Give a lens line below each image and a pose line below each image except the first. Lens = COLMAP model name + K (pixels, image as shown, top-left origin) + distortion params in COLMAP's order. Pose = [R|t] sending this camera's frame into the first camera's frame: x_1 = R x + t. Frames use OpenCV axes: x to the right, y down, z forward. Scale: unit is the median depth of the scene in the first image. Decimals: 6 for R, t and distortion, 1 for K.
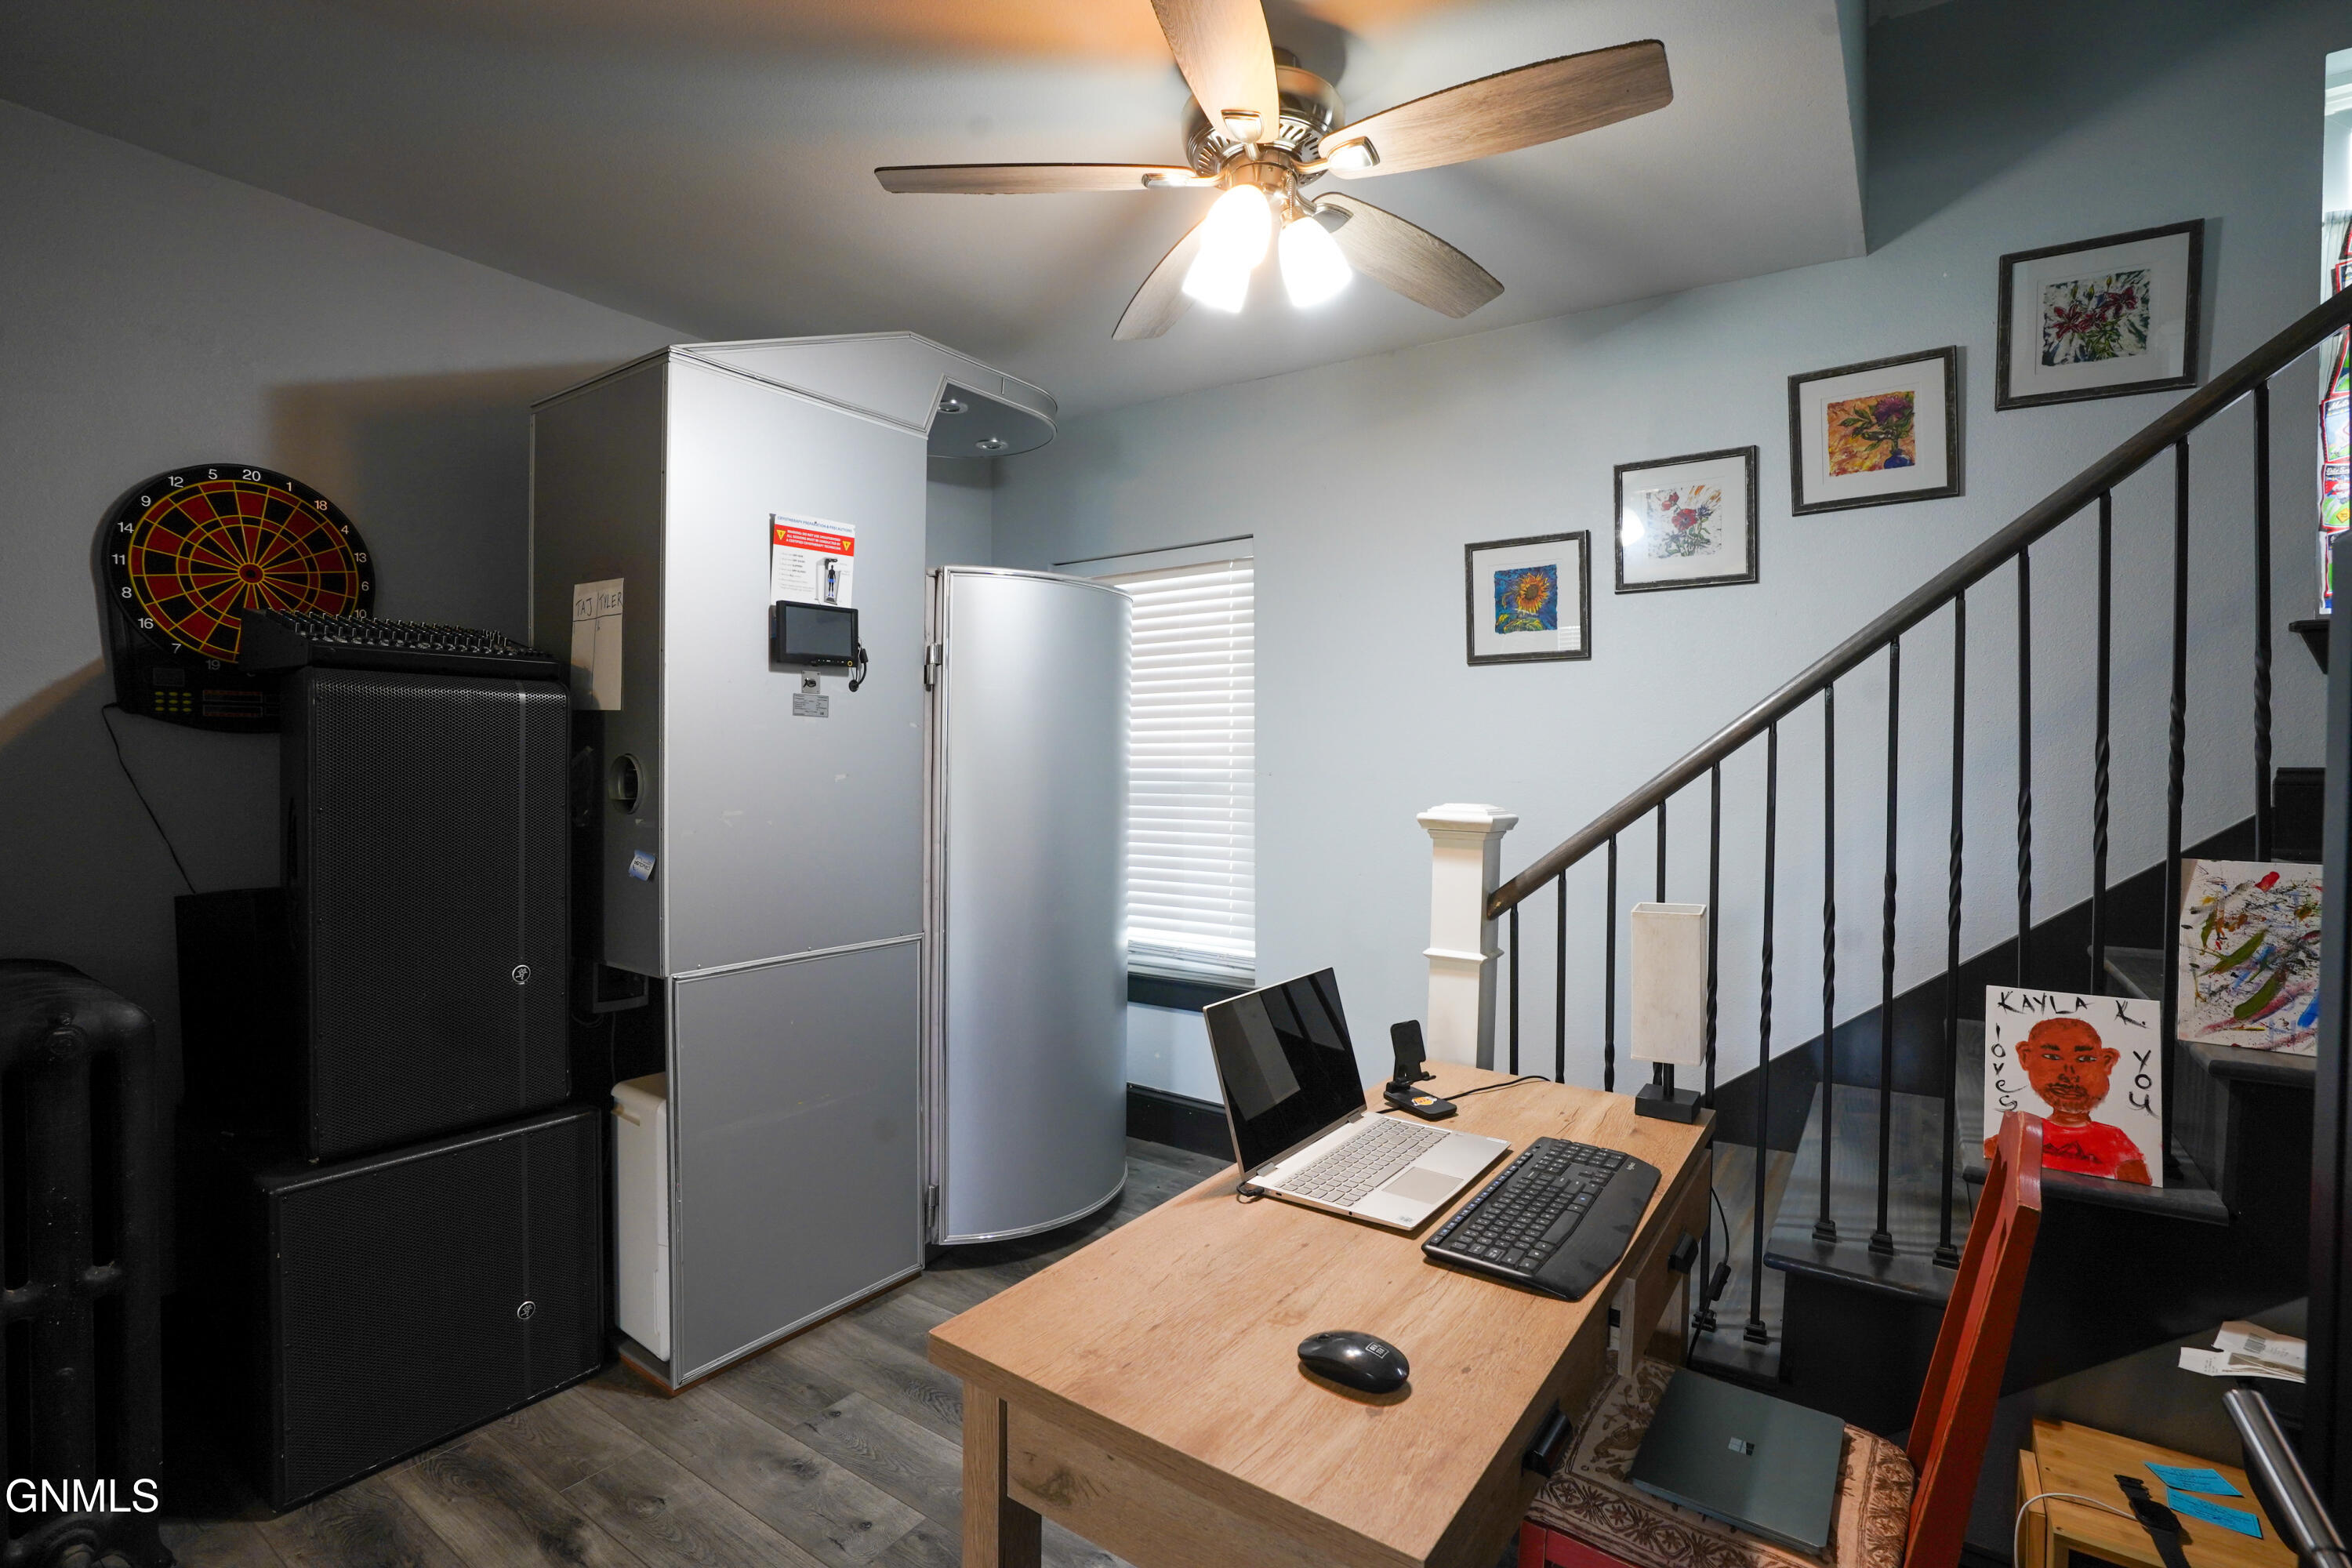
lens RADIAL K [[1087.3, 0, 1164.1], [0, 1087.3, 769.4], [0, 0, 1]] dist [-0.032646, 0.001155]
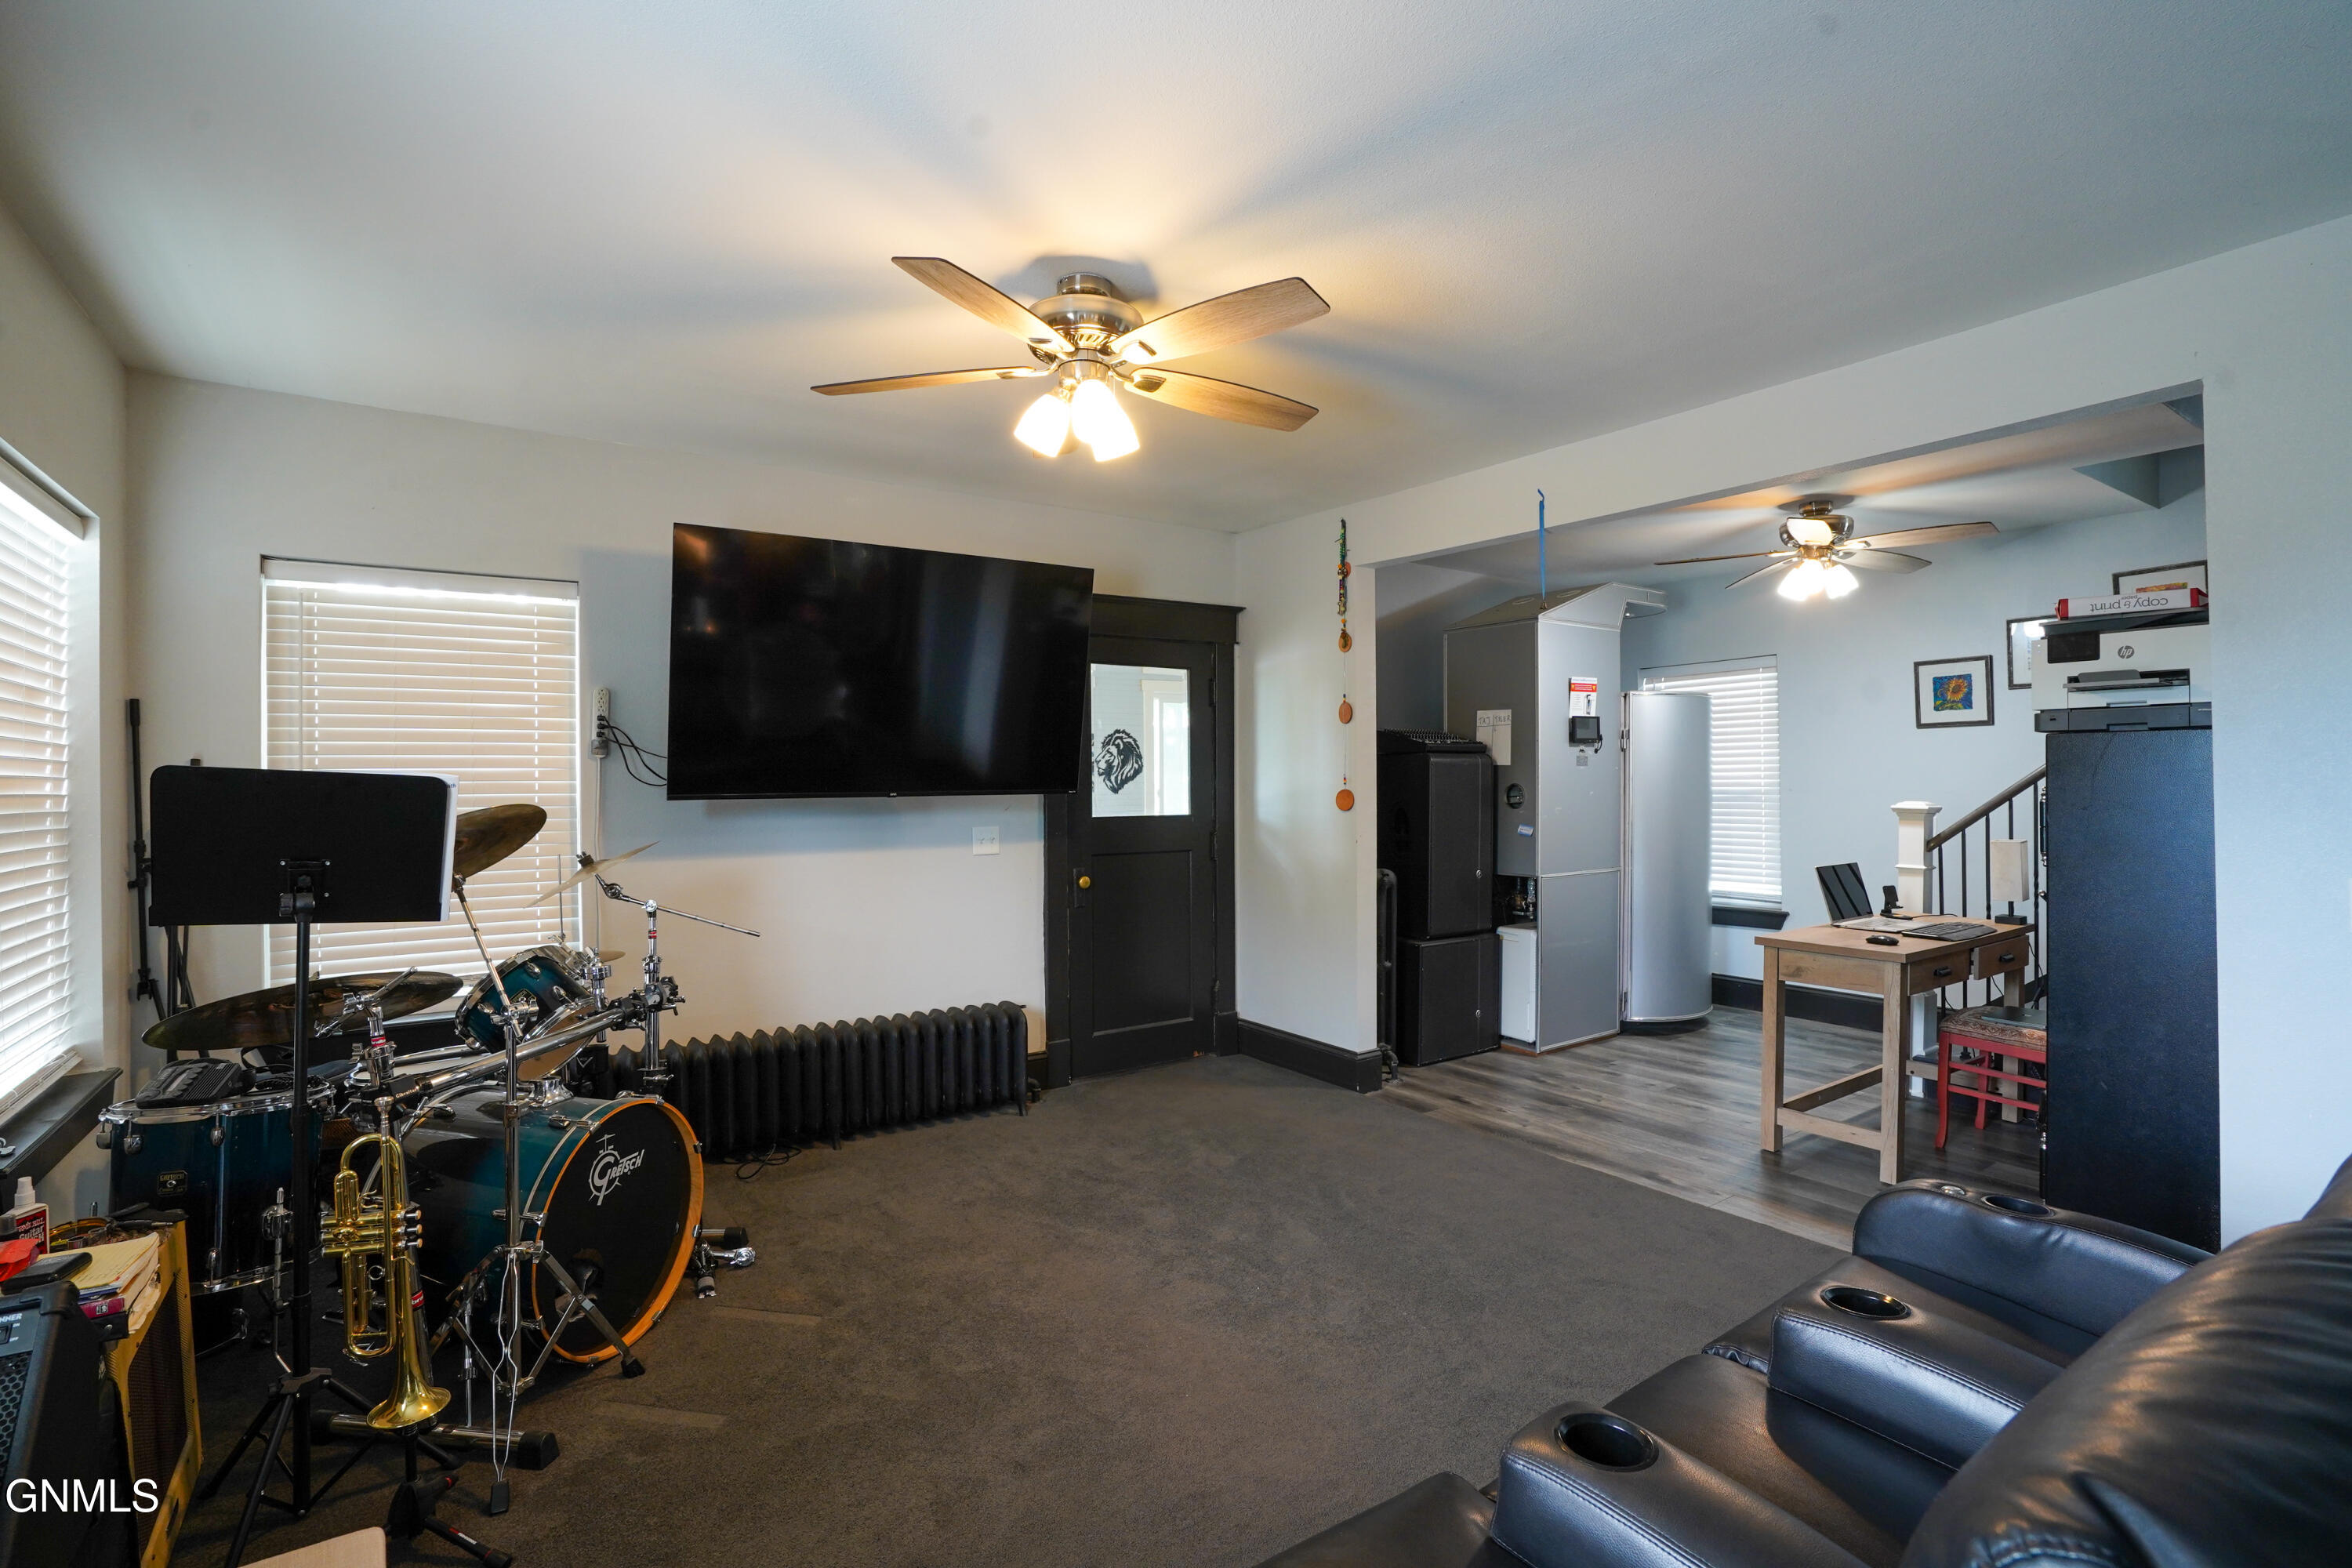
lens RADIAL K [[1087.3, 0, 1190.8], [0, 1087.3, 783.5], [0, 0, 1]] dist [-0.032646, 0.001155]
pose [[0.946325, -0.011796, -0.323001, -0.375004], [0.008767, 0.999903, -0.010830, 0.004437], [0.323097, 0.007417, 0.946337, -1.398468]]
